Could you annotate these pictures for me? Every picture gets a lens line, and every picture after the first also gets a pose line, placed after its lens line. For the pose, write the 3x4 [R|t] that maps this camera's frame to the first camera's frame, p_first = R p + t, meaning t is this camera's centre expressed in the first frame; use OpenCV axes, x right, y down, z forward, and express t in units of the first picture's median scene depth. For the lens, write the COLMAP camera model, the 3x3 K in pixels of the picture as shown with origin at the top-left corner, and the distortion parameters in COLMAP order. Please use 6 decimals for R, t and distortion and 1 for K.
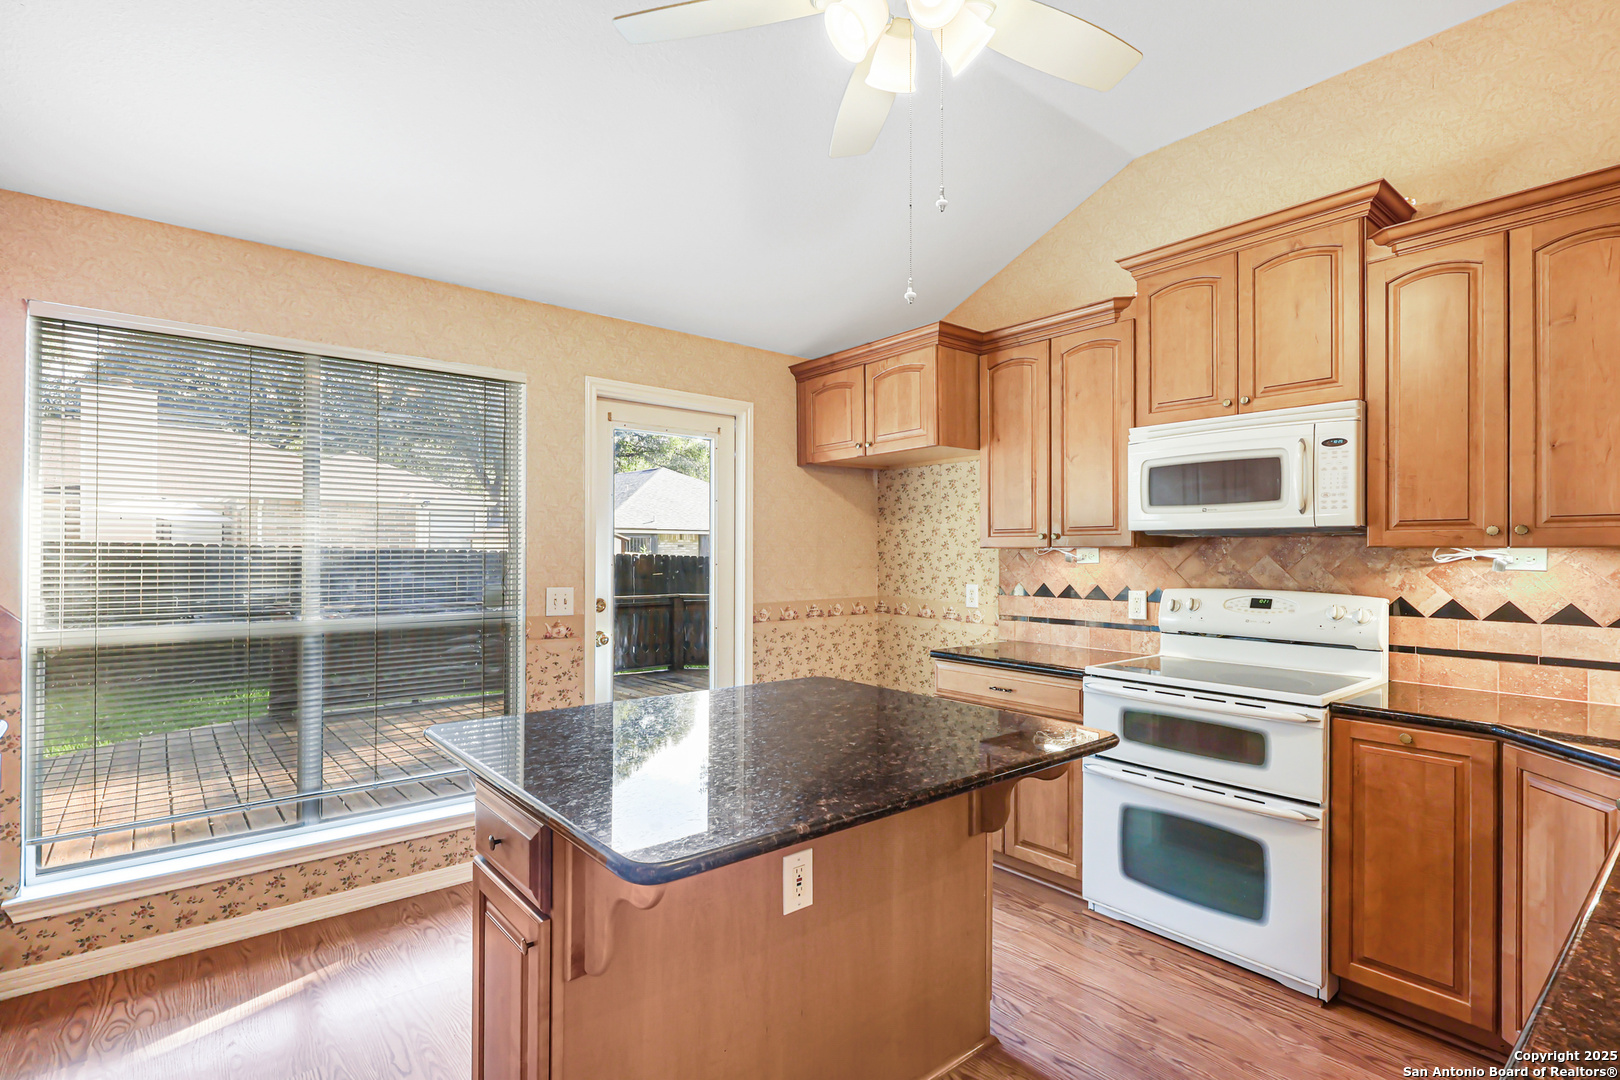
lens RADIAL K [[780.1, 0, 808.6], [0, 780.1, 544.5], [0, 0, 1]] dist [-0.000644, -0.000038]
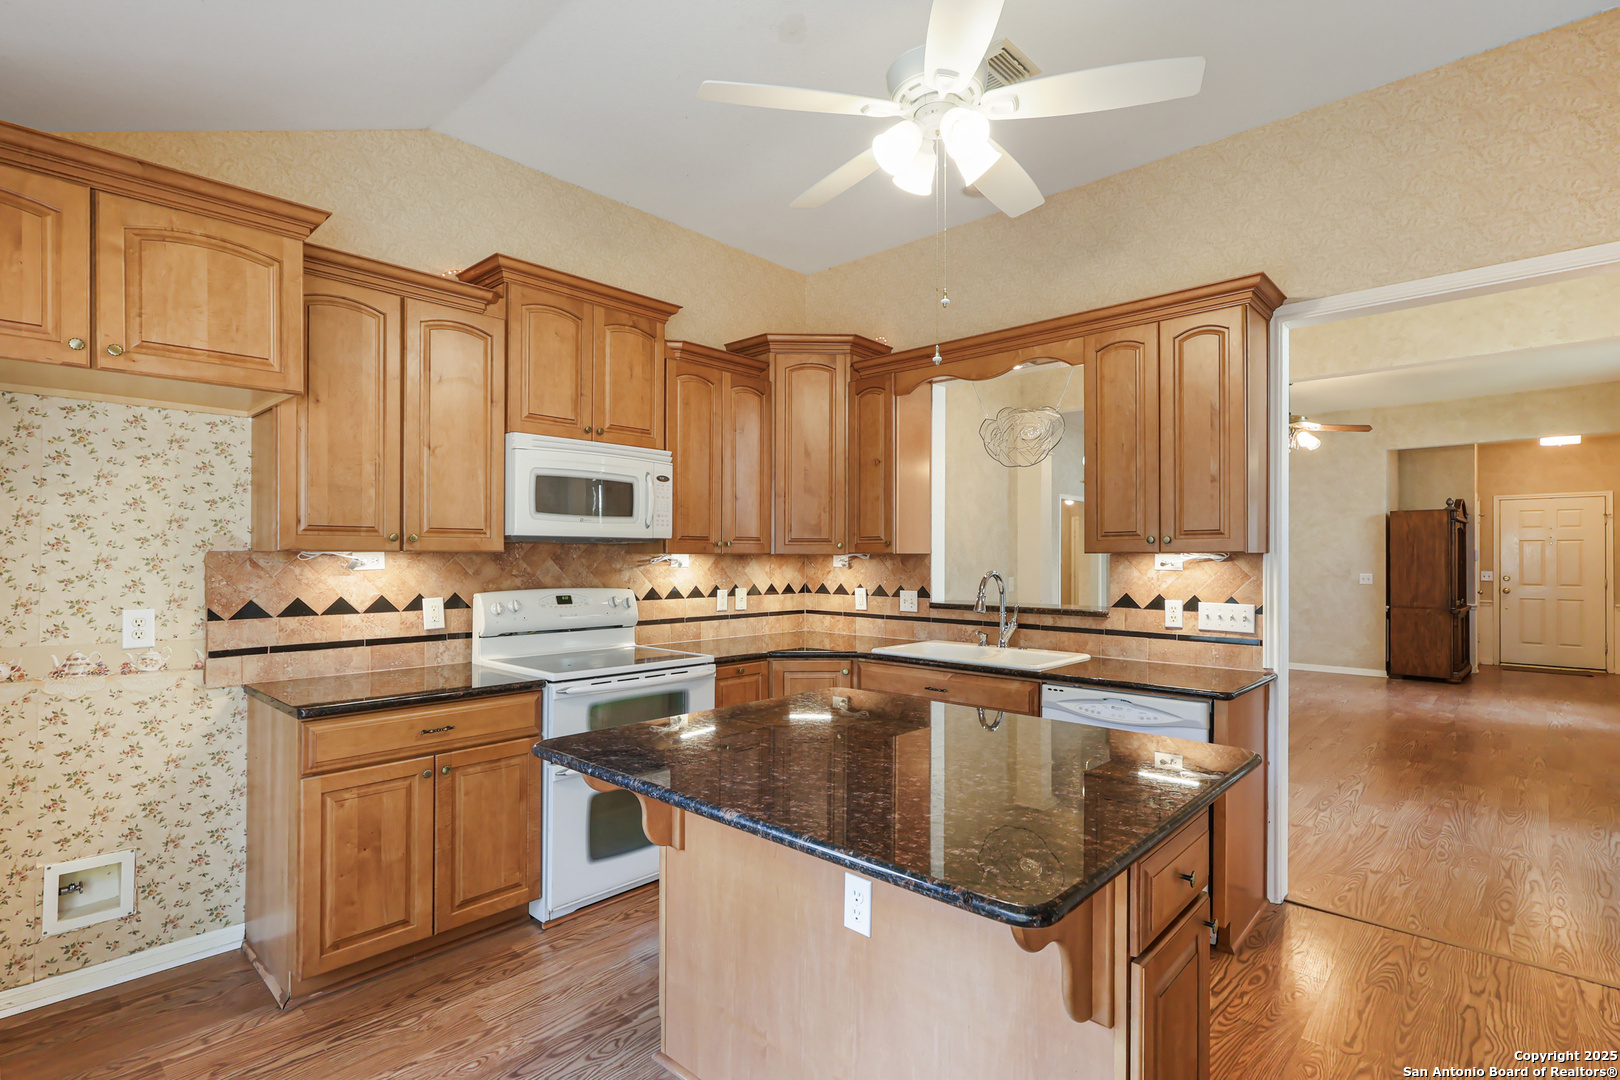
lens RADIAL K [[780.1, 0, 808.6], [0, 780.1, 544.5], [0, 0, 1]] dist [-0.000644, -0.000038]
pose [[-0.128116, 0.012998, 0.991674, -0.627964], [-0.011495, 0.999827, -0.014590, 0.004566], [-0.991693, -0.013268, -0.127944, 0.769266]]
